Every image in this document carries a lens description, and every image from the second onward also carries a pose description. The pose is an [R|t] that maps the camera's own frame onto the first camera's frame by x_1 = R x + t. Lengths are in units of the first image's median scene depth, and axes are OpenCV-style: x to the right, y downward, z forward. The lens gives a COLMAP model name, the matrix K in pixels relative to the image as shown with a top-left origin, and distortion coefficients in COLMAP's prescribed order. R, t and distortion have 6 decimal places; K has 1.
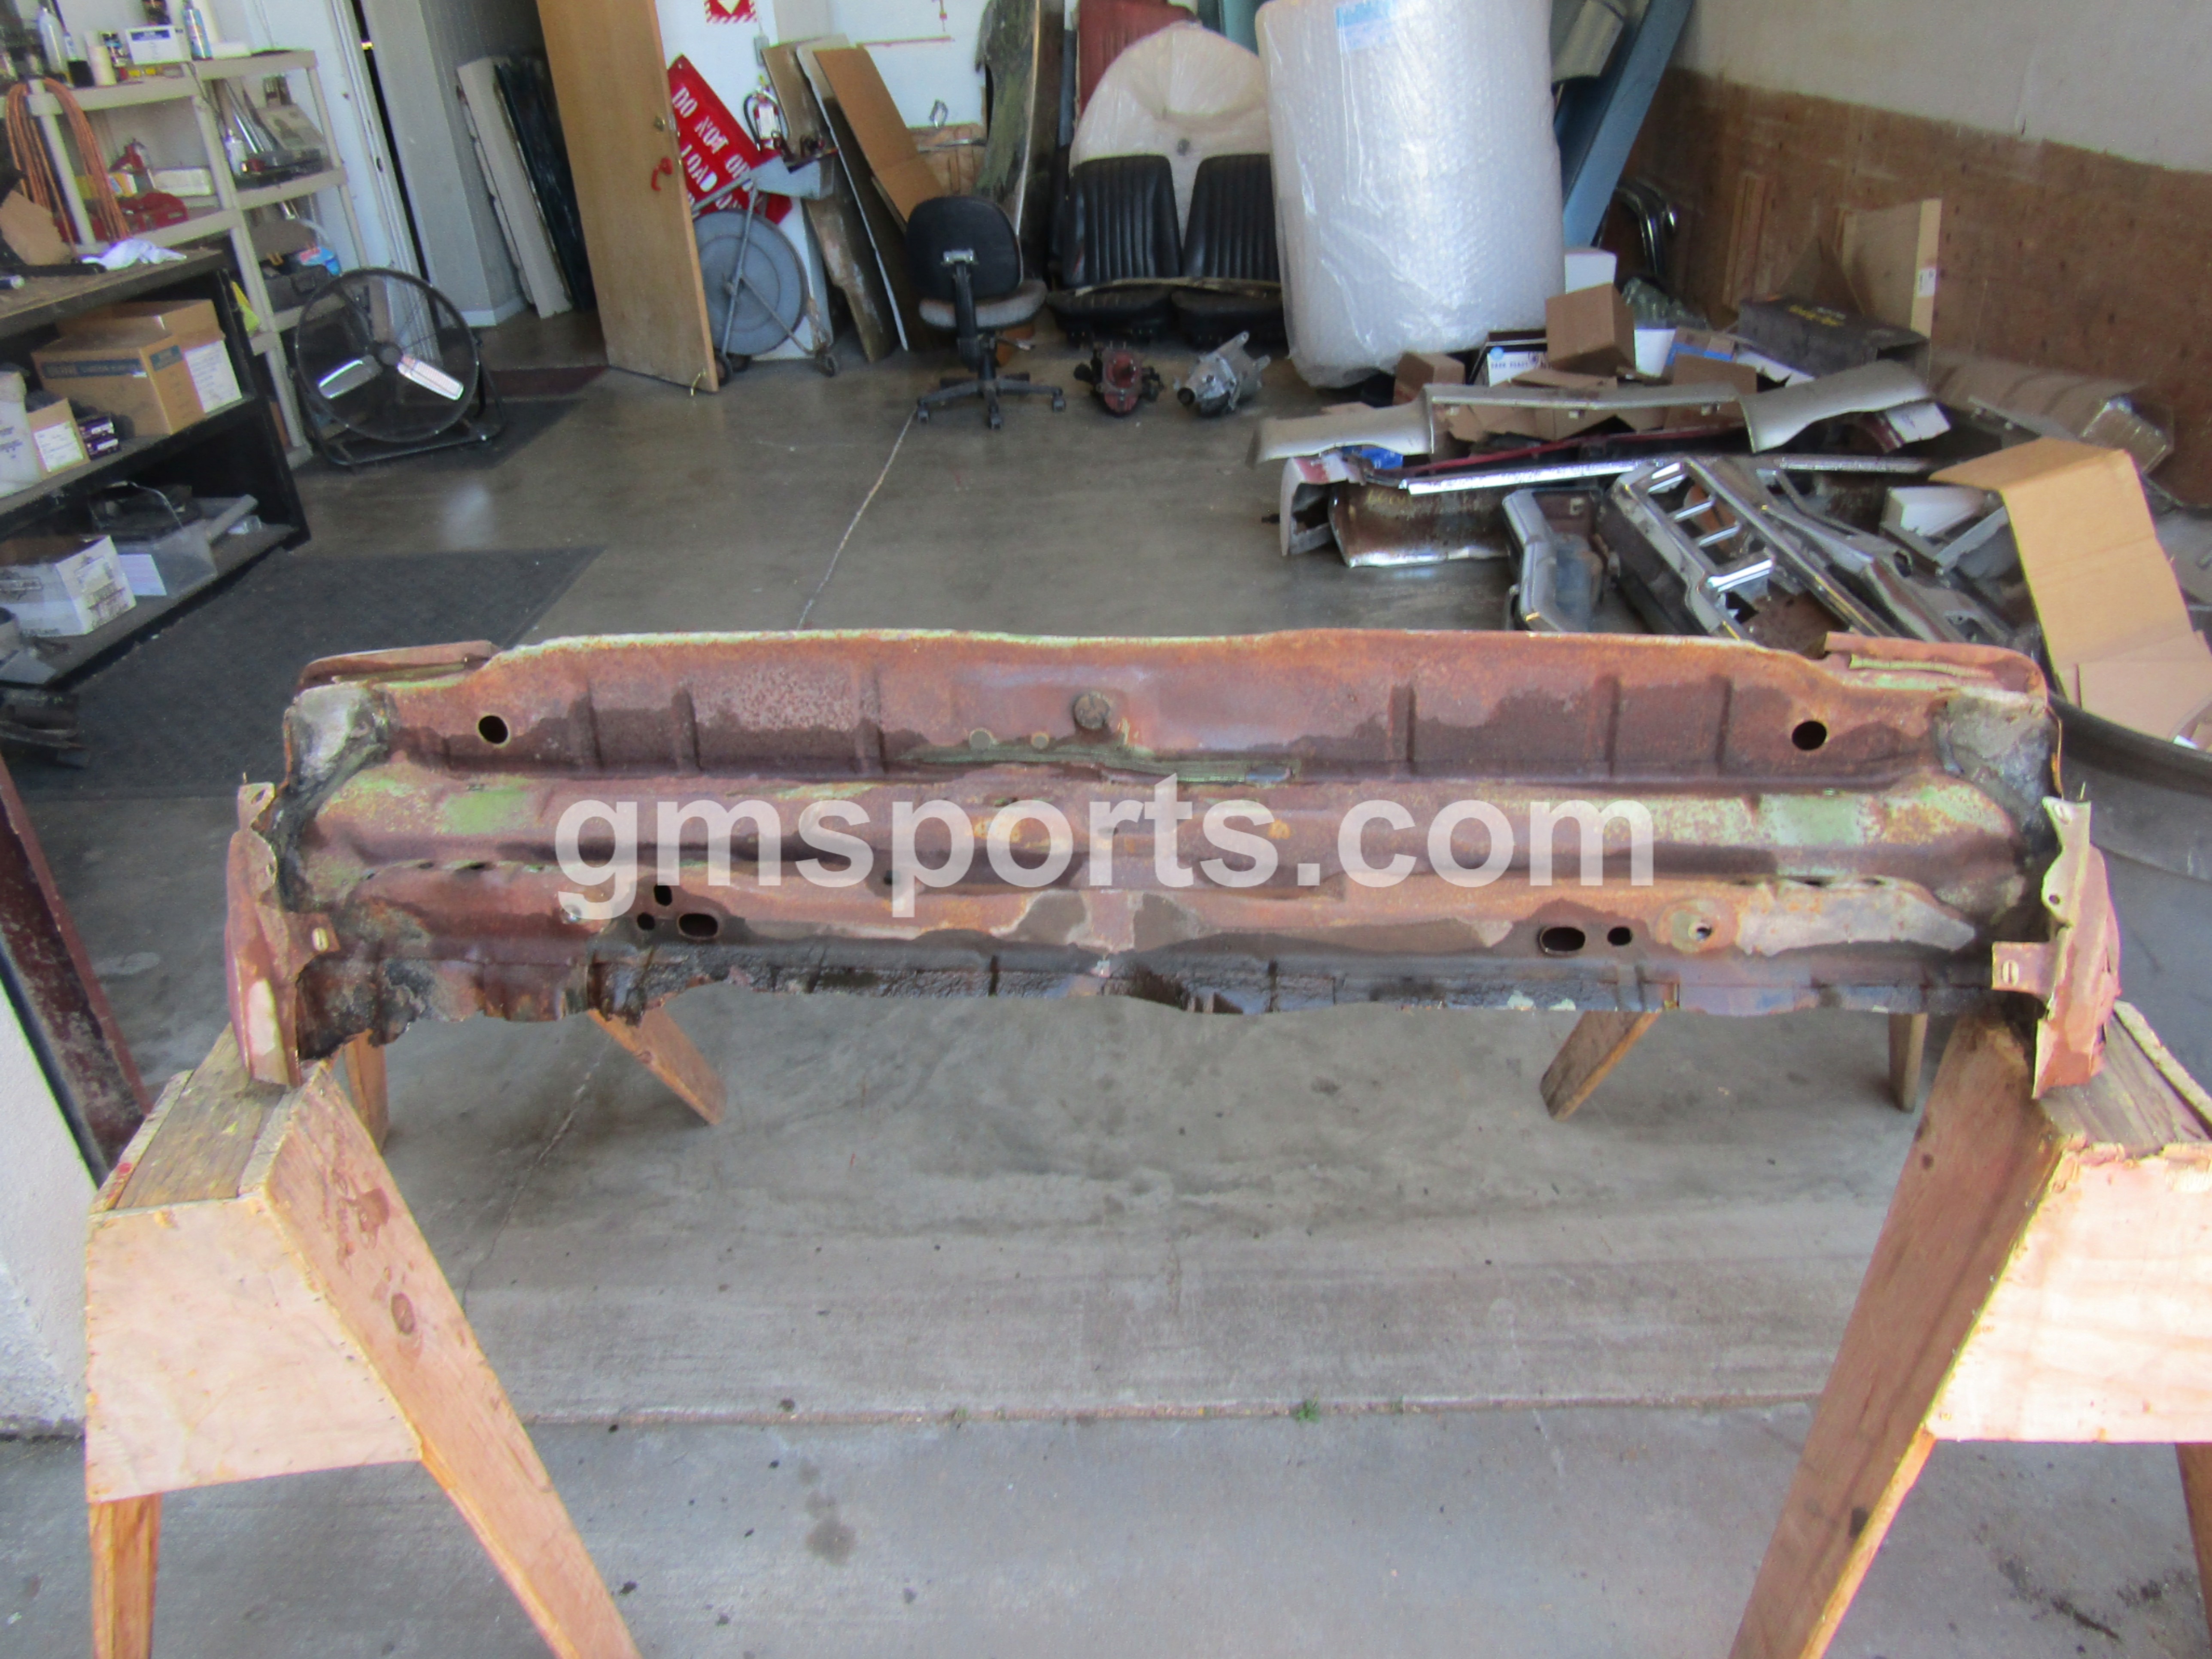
lens RADIAL K [[1571.7, 0, 1112.4], [0, 1571.7, 820.8], [0, 0, 1]] dist [-0.005055, -0.000577]
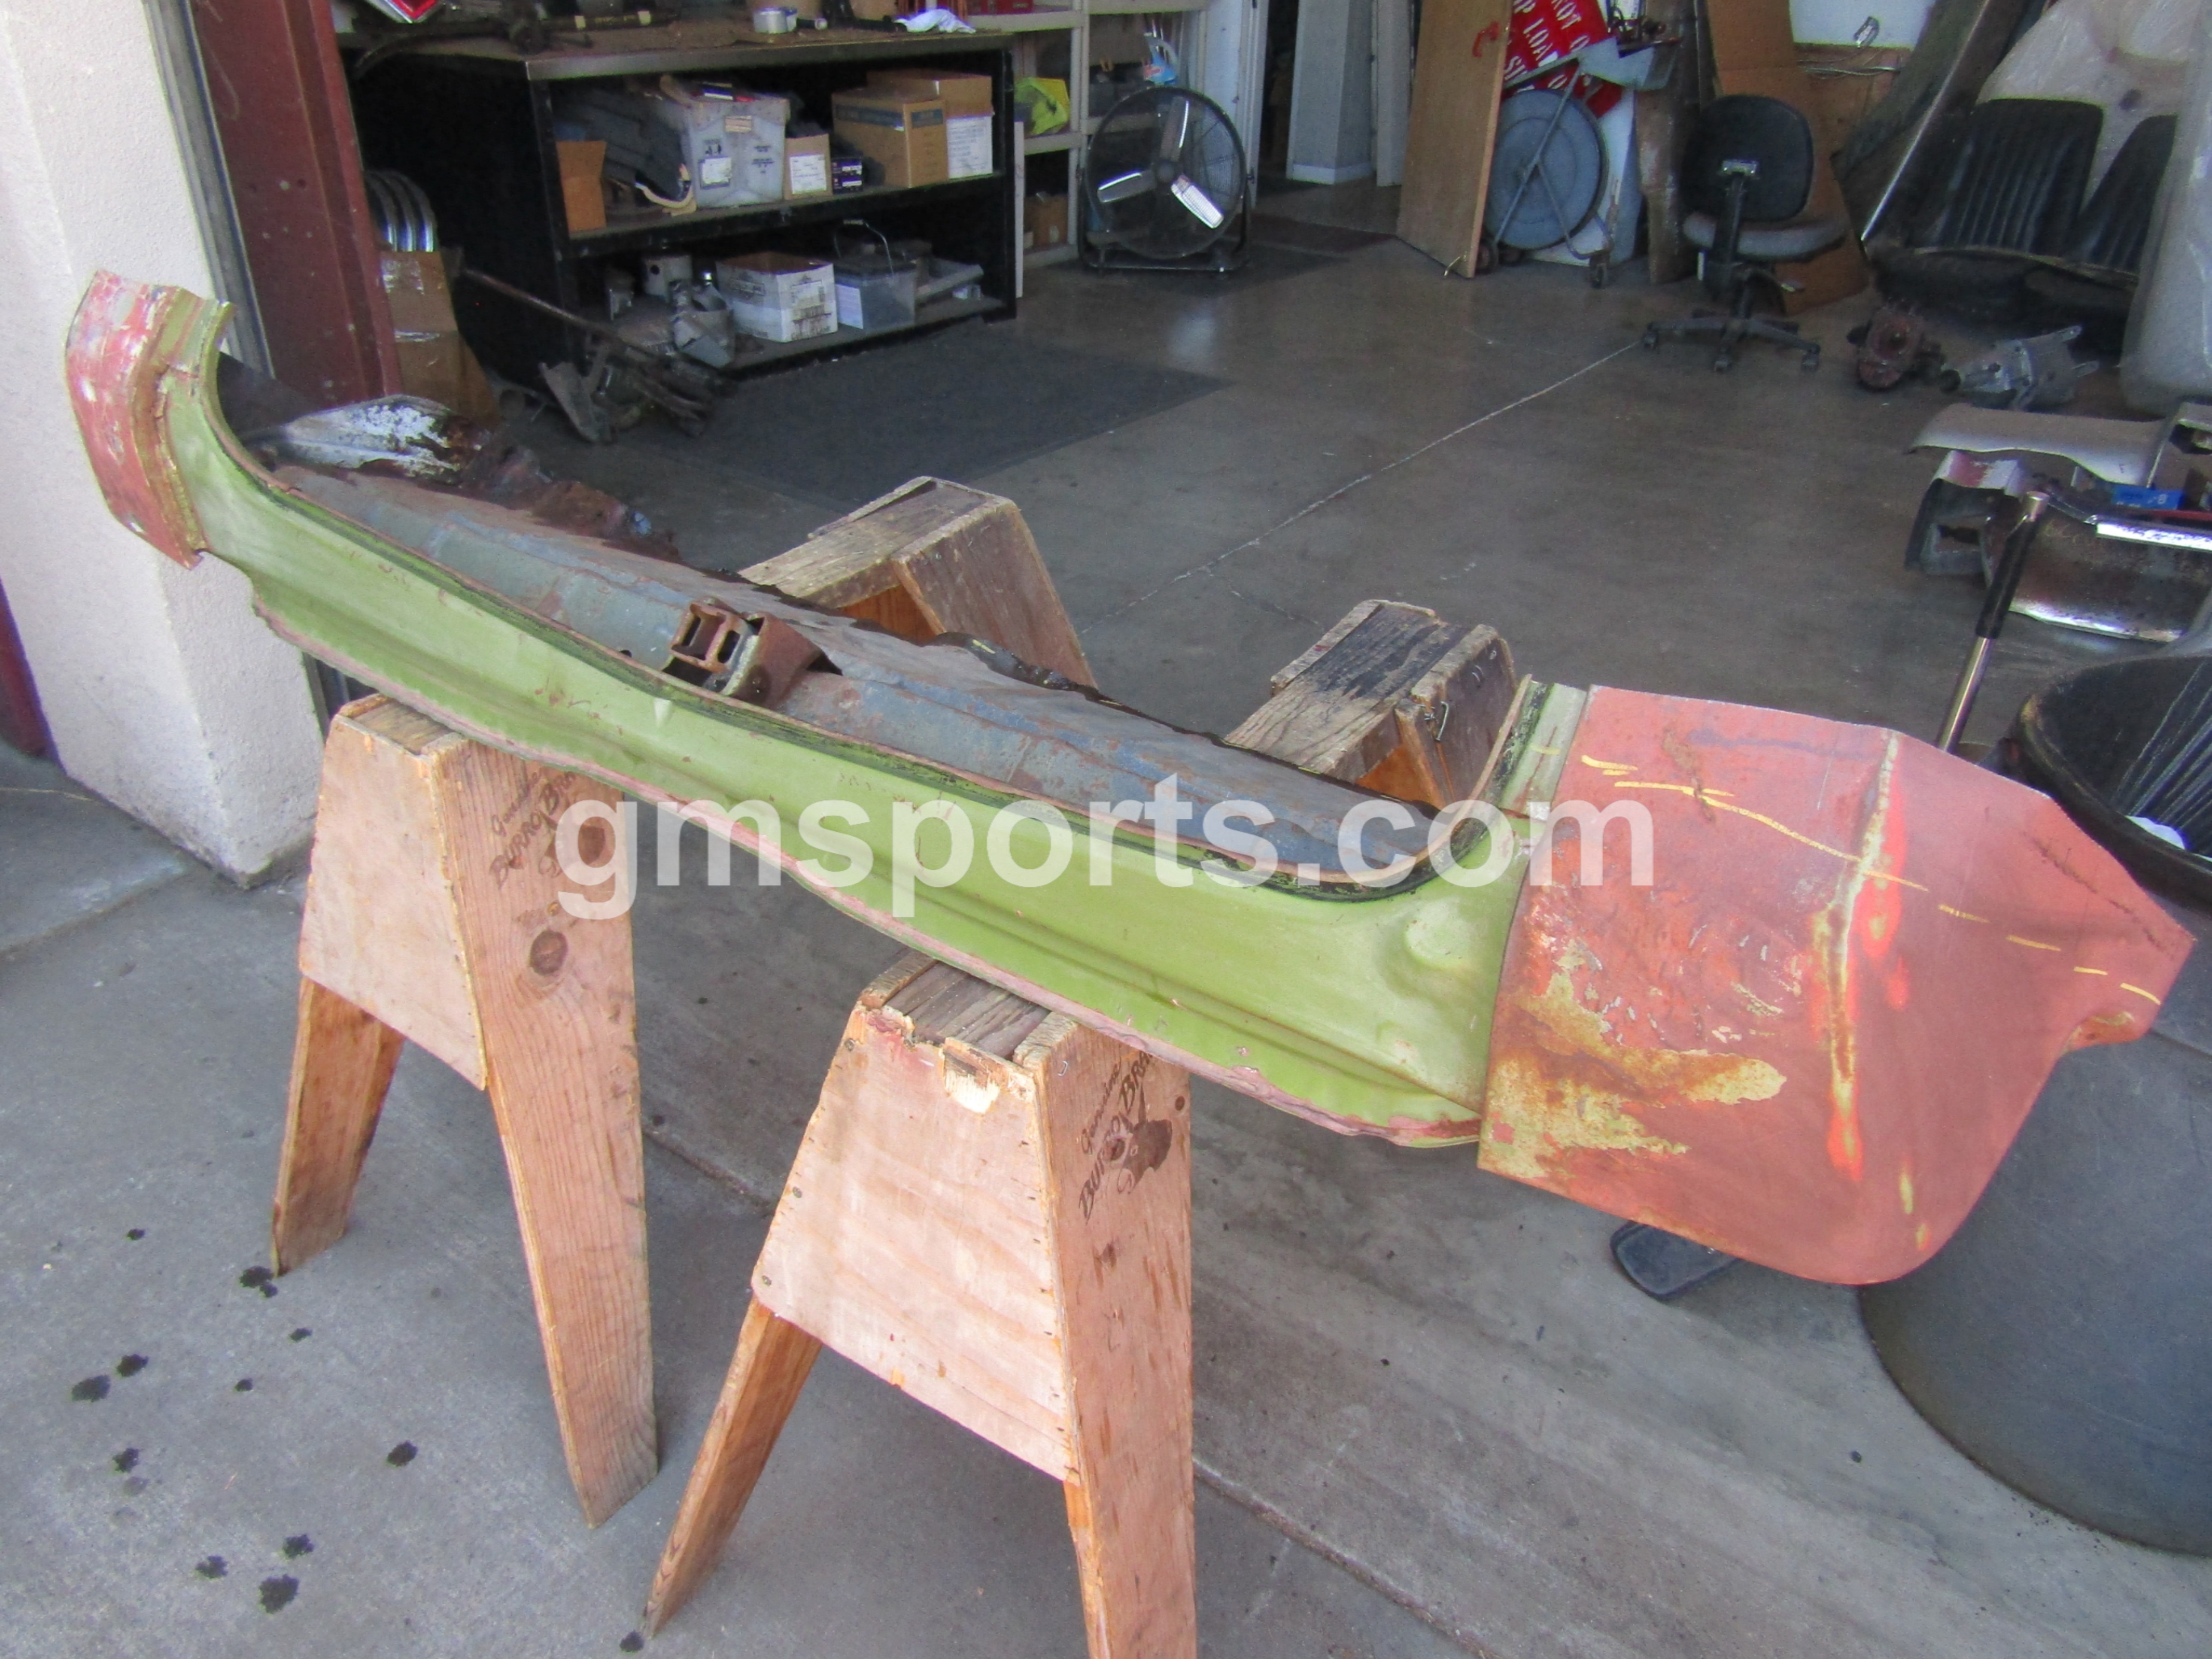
lens RADIAL K [[1571.7, 0, 1109.3], [0, 1571.7, 830.8], [0, 0, 1]] dist [-0.005055, -0.000577]
pose [[0.818873, 0.355310, -0.450779, 0.185412], [-0.336442, 0.933429, 0.124570, -0.008100], [0.465031, 0.049653, 0.883901, 0.111922]]
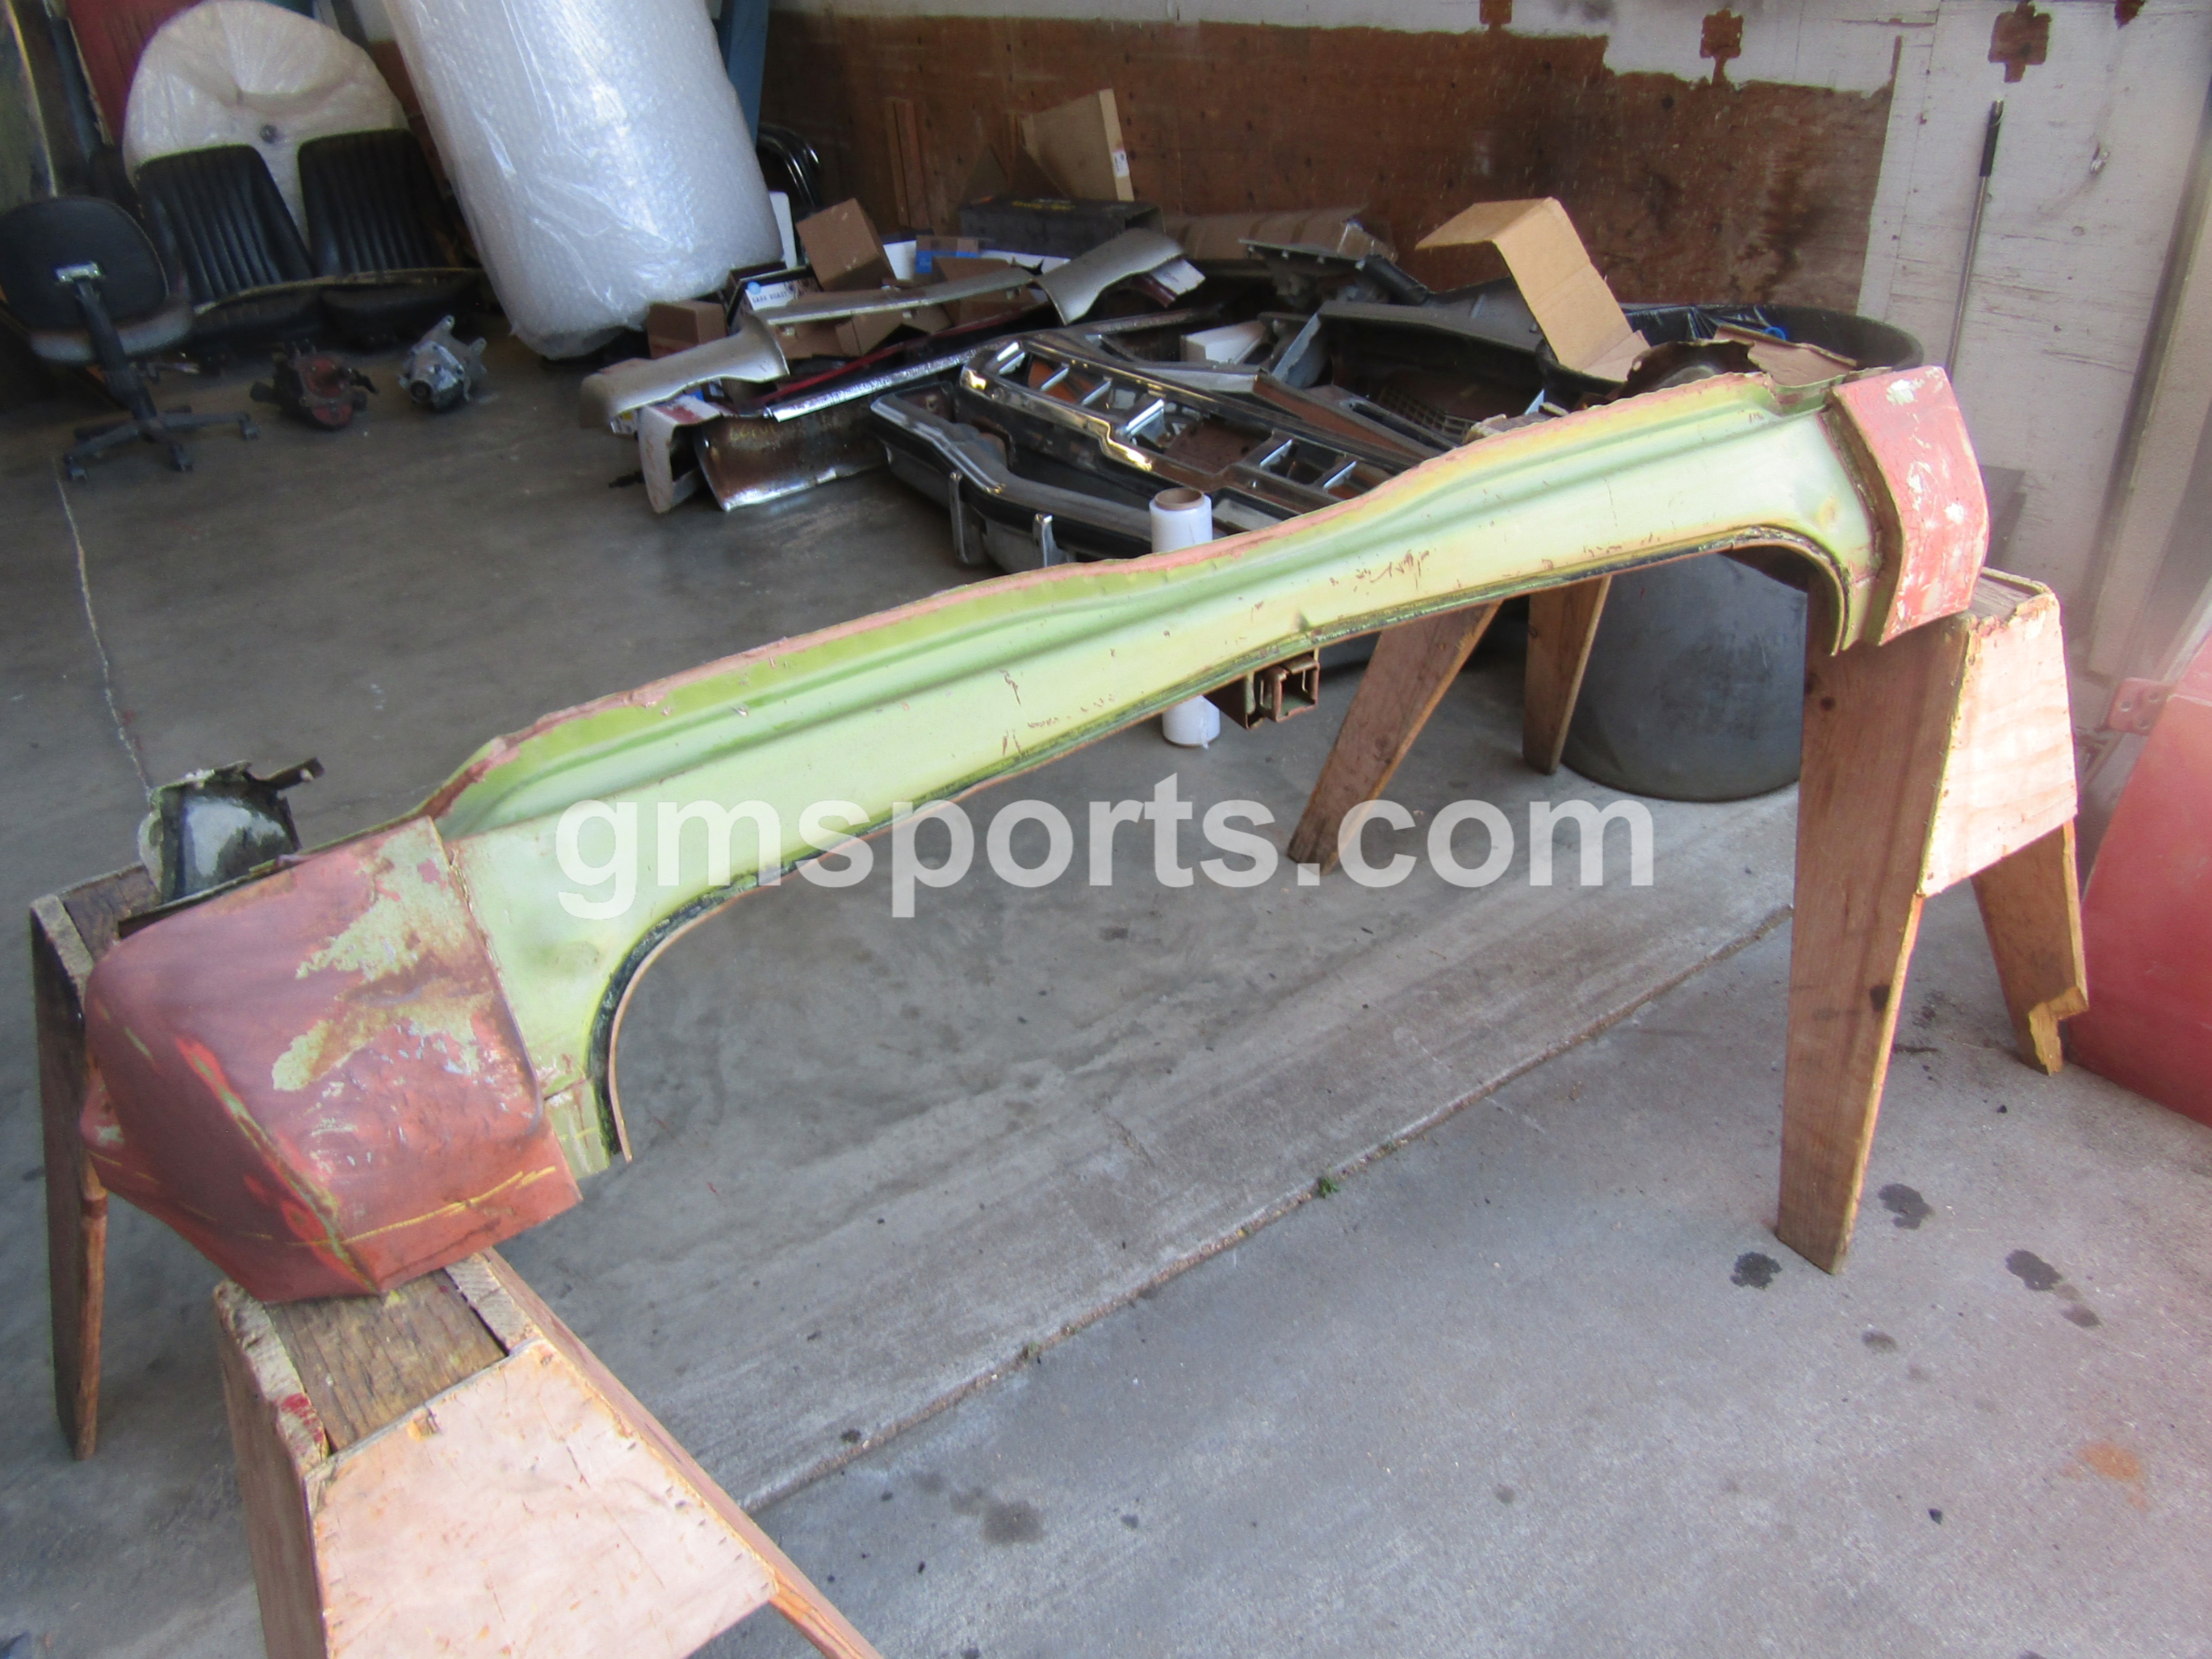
lens RADIAL K [[1571.7, 0, 1109.2], [0, 1571.7, 817.2], [0, 0, 1]] dist [-0.005055, -0.000577]
pose [[0.820361, -0.301184, 0.486102, -0.184694], [0.302255, 0.949989, 0.078508, 0.010931], [-0.485437, 0.082521, 0.870368, 0.069741]]
